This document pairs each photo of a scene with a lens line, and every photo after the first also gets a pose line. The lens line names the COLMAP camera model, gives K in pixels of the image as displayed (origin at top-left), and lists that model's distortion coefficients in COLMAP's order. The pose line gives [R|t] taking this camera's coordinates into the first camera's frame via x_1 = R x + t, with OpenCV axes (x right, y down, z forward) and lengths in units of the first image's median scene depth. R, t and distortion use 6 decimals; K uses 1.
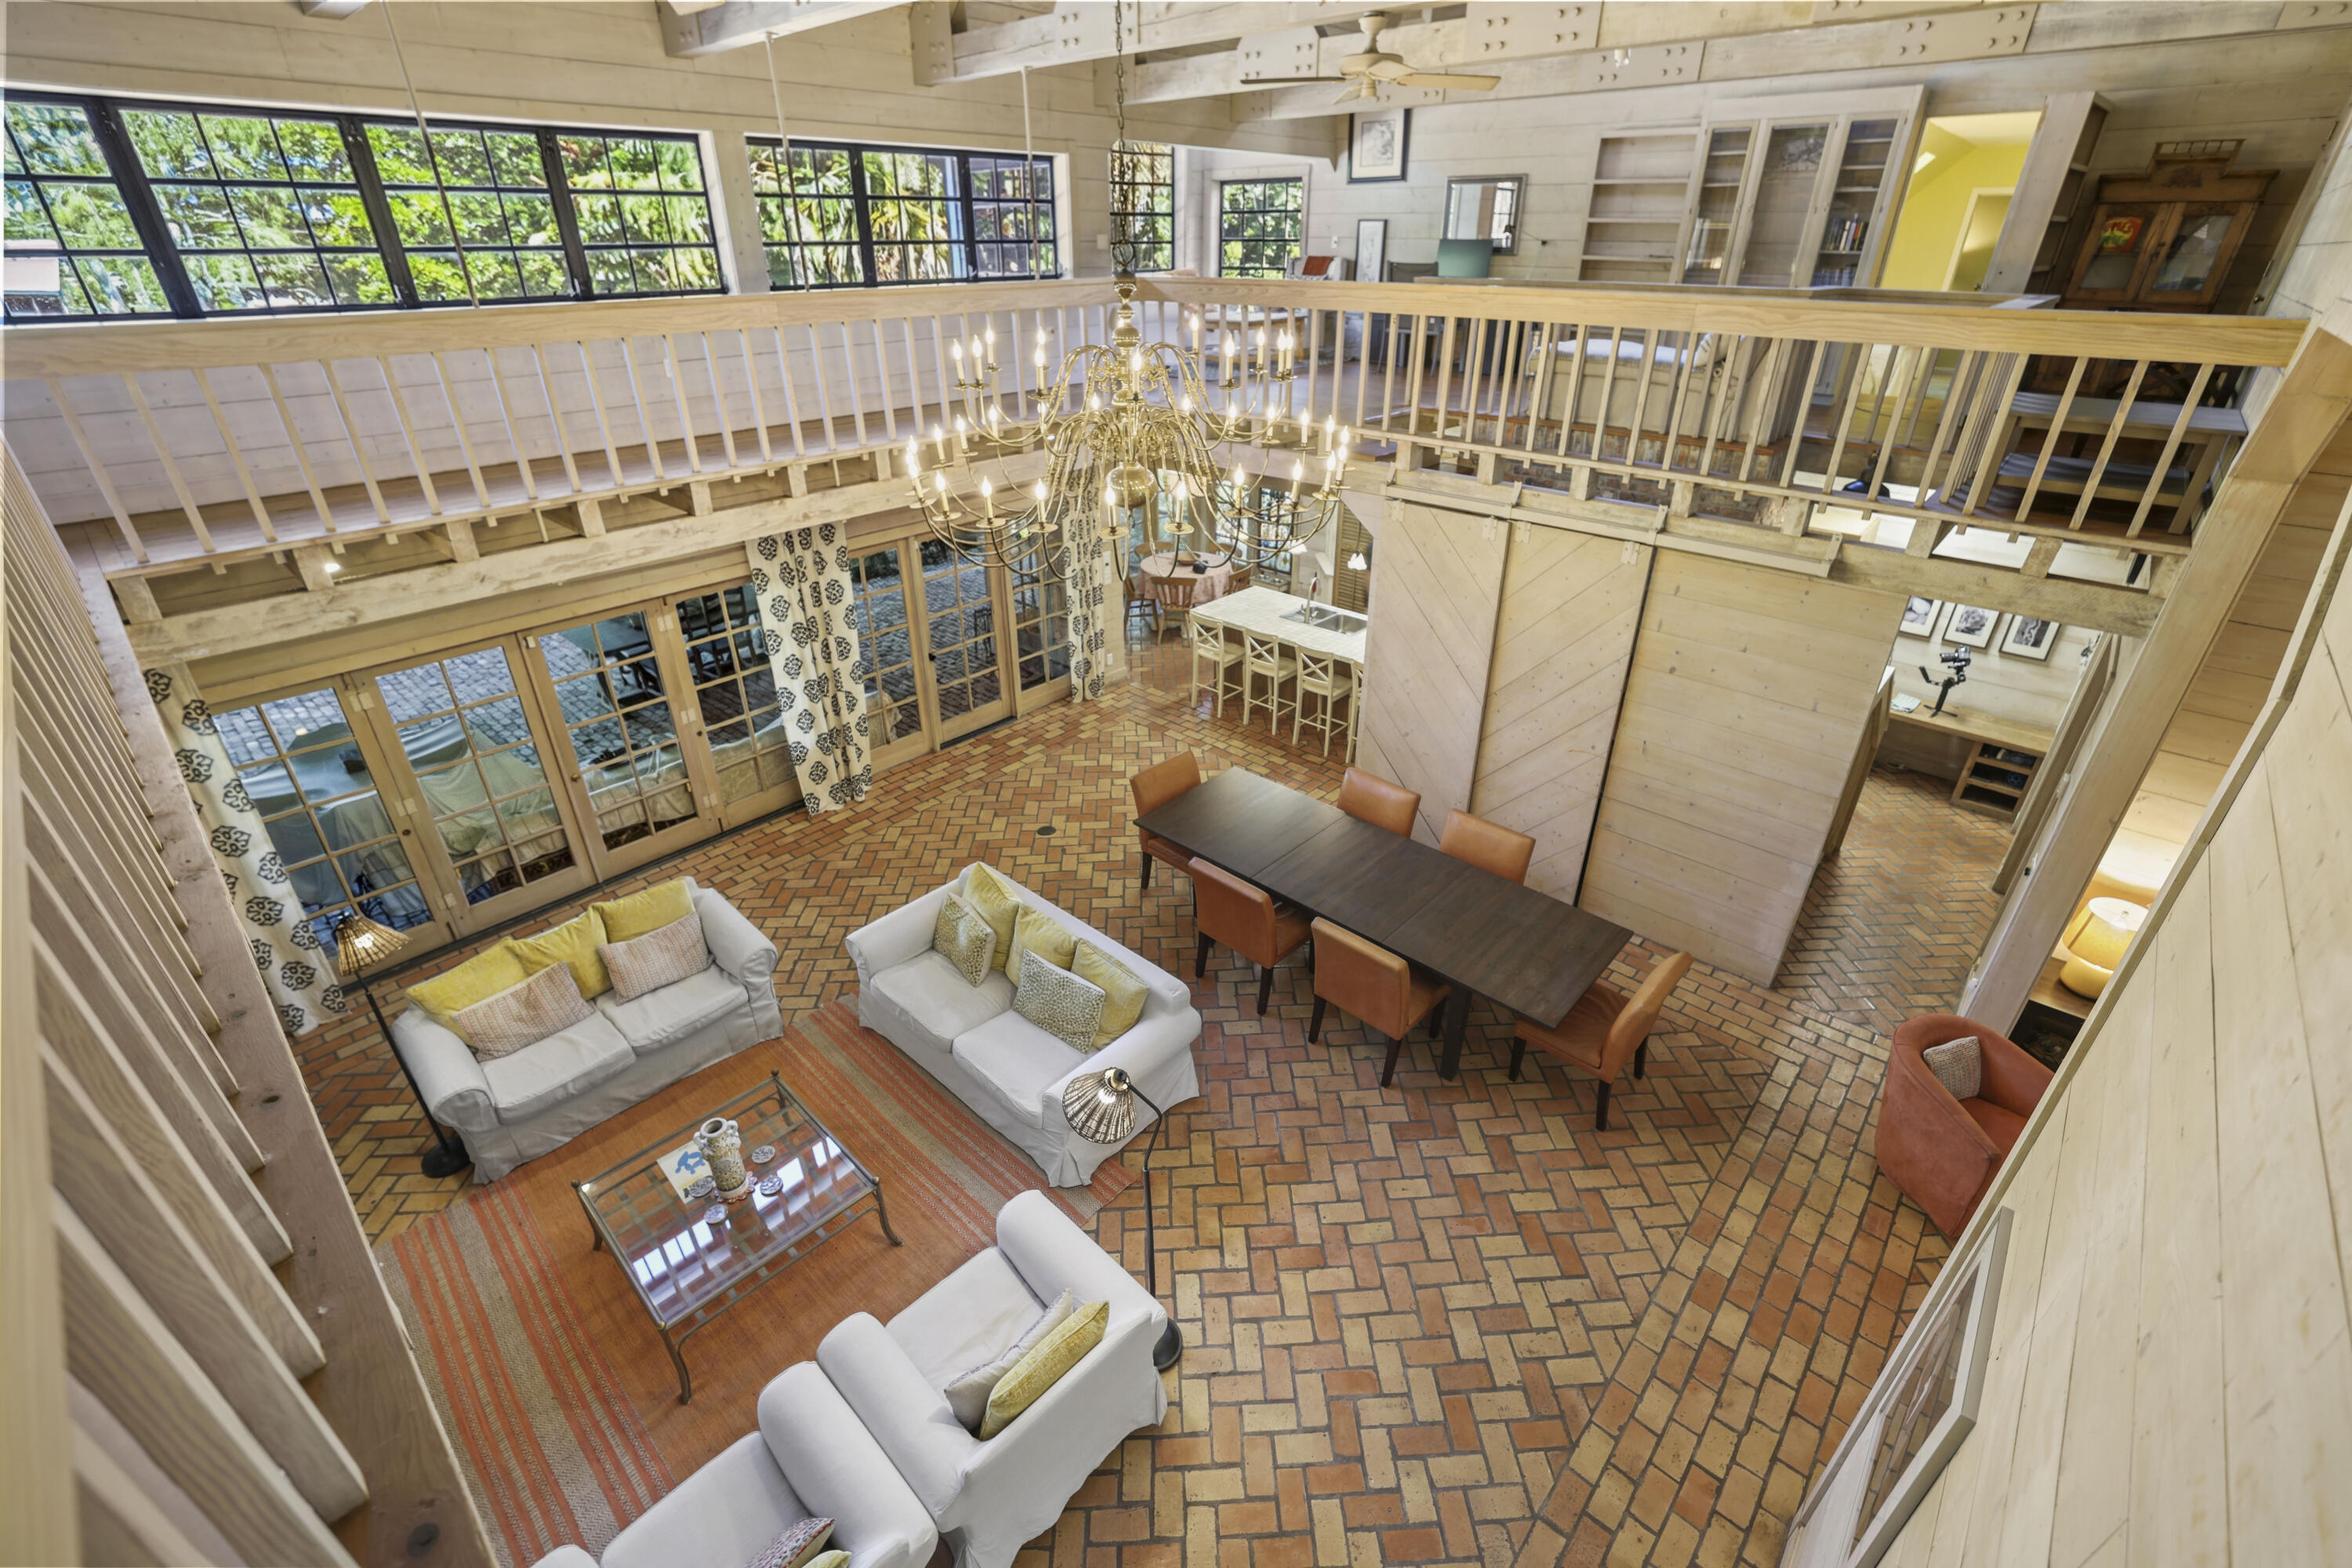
lens RADIAL K [[989.5, 0, 1188.5], [0, 989.5, 760.1], [0, 0, 1]] dist [-0.027887, 0.012737]
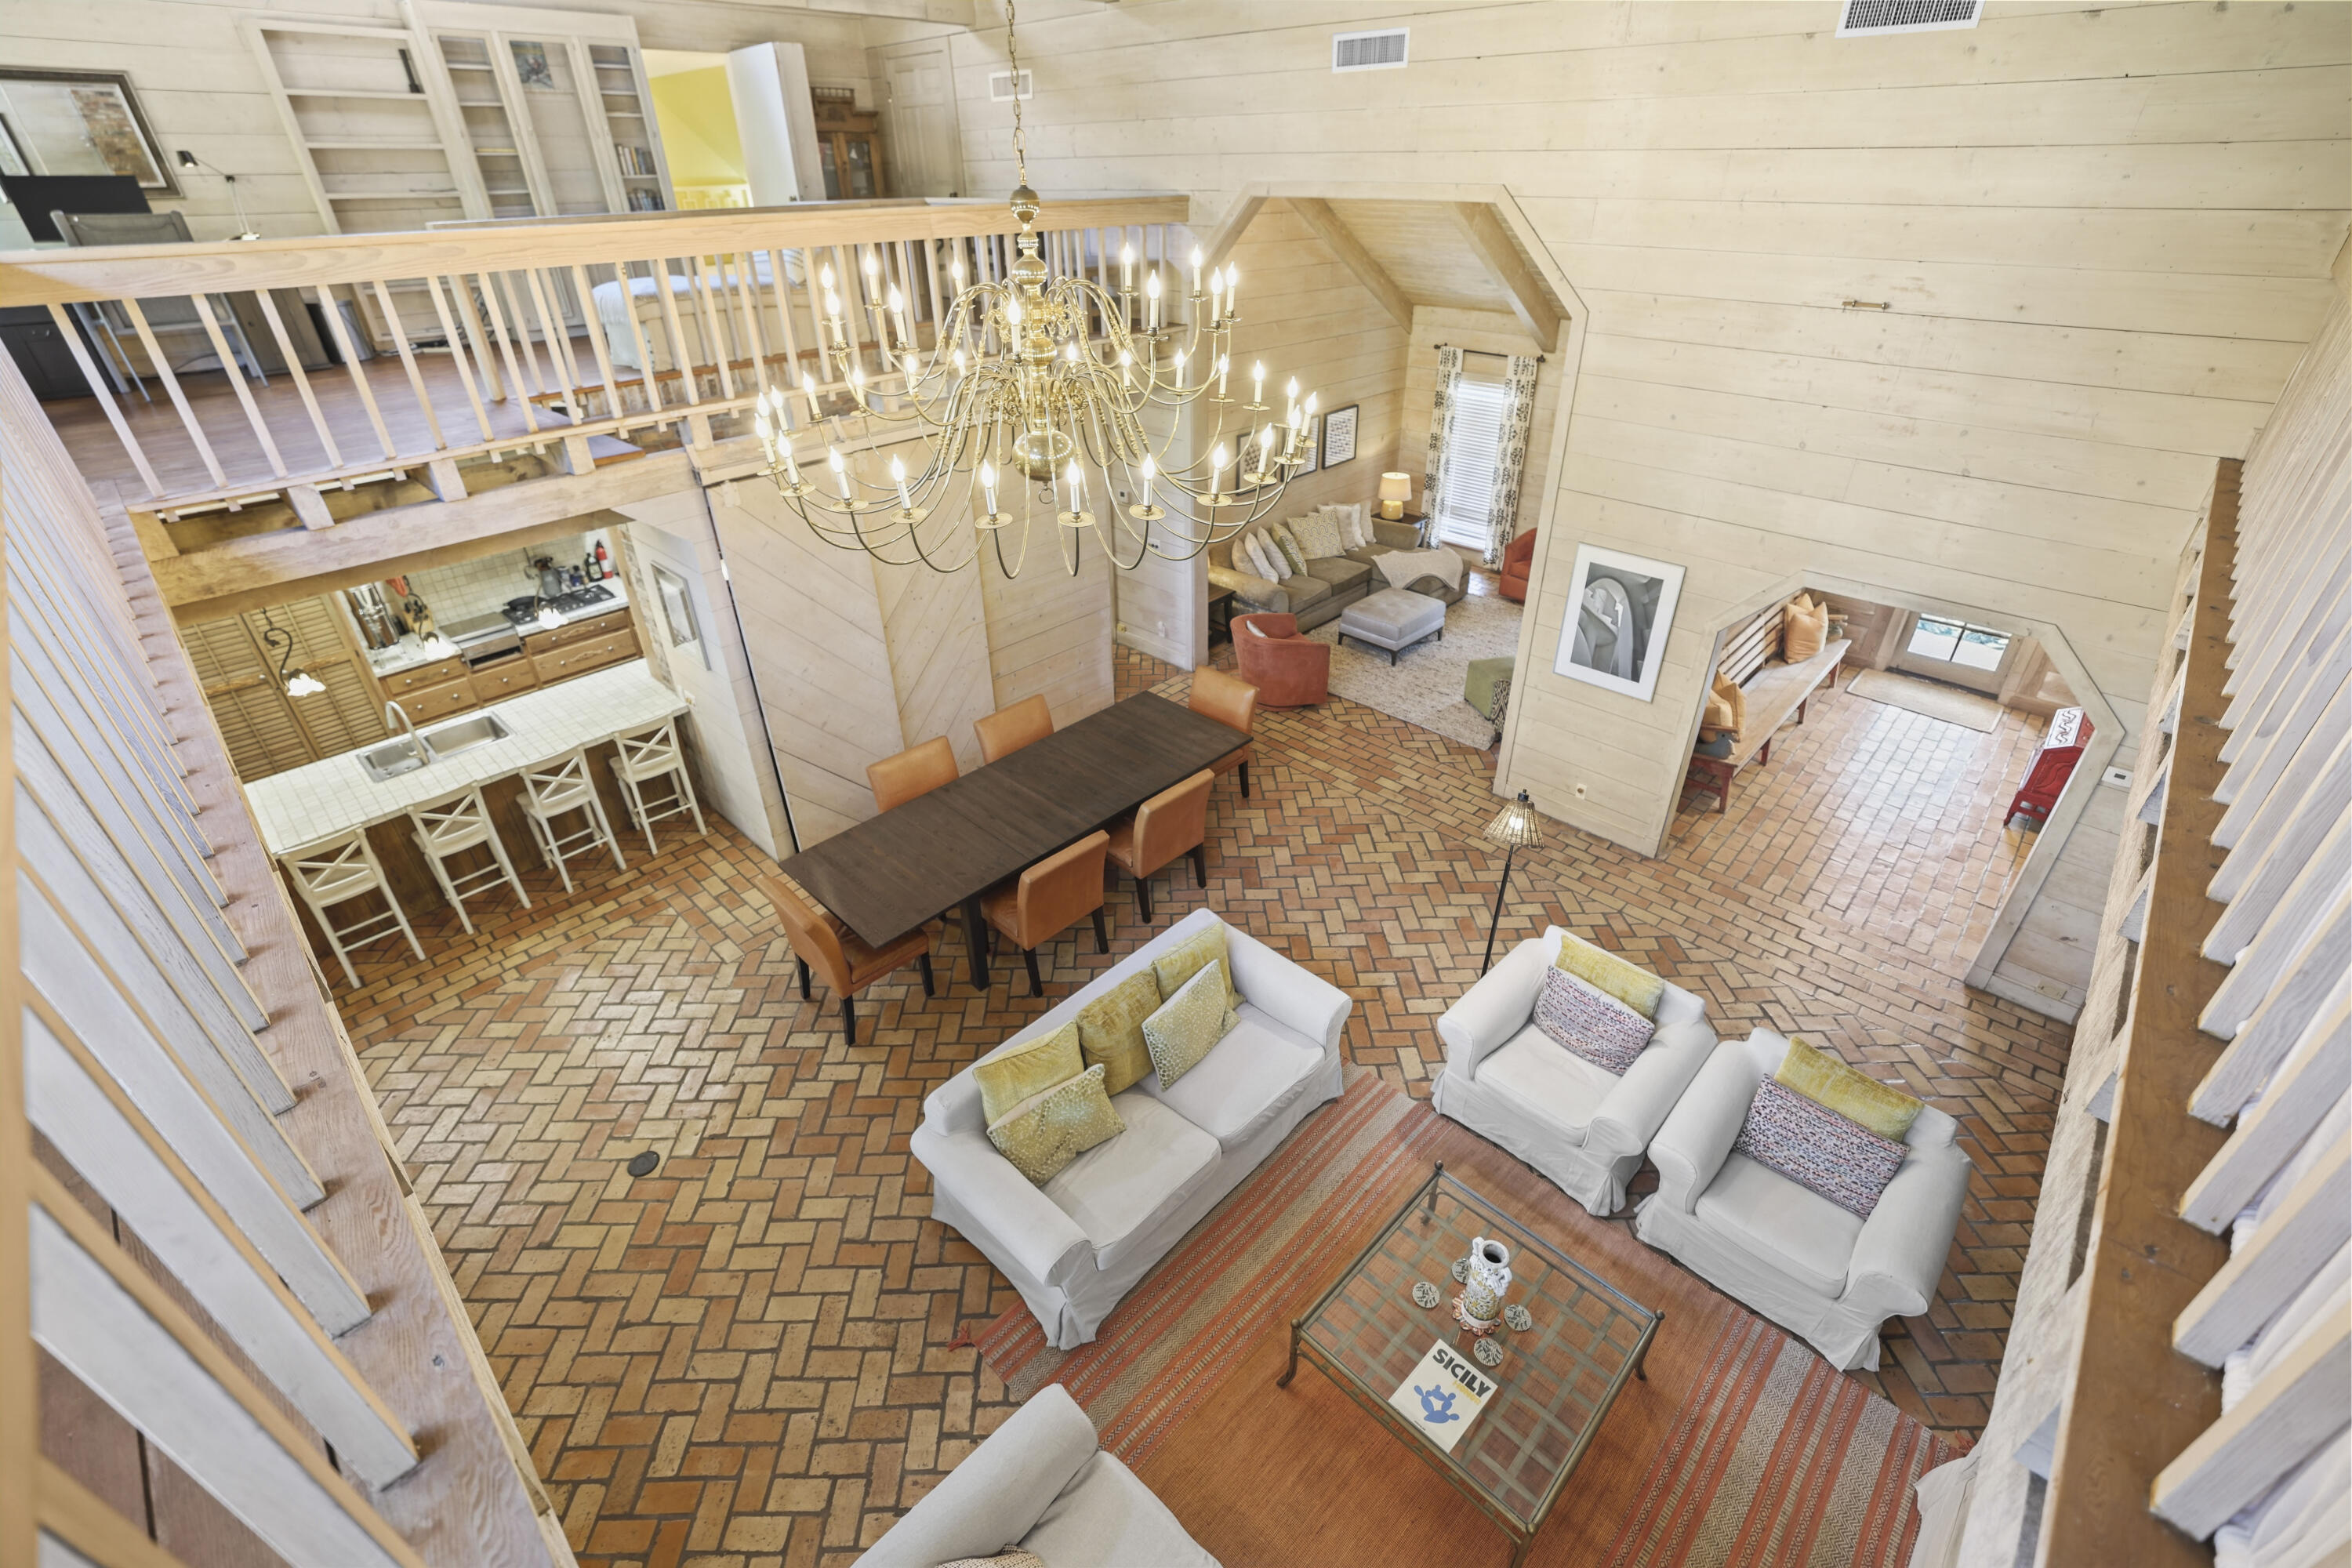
lens RADIAL K [[989.5, 0, 1188.5], [0, 989.5, 760.1], [0, 0, 1]] dist [-0.027887, 0.012737]
pose [[0.035639, -0.517103, 0.855181, -0.526413], [0.480923, 0.758998, 0.438902, -0.224597], [-0.876038, 0.395634, 0.275736, 0.447995]]
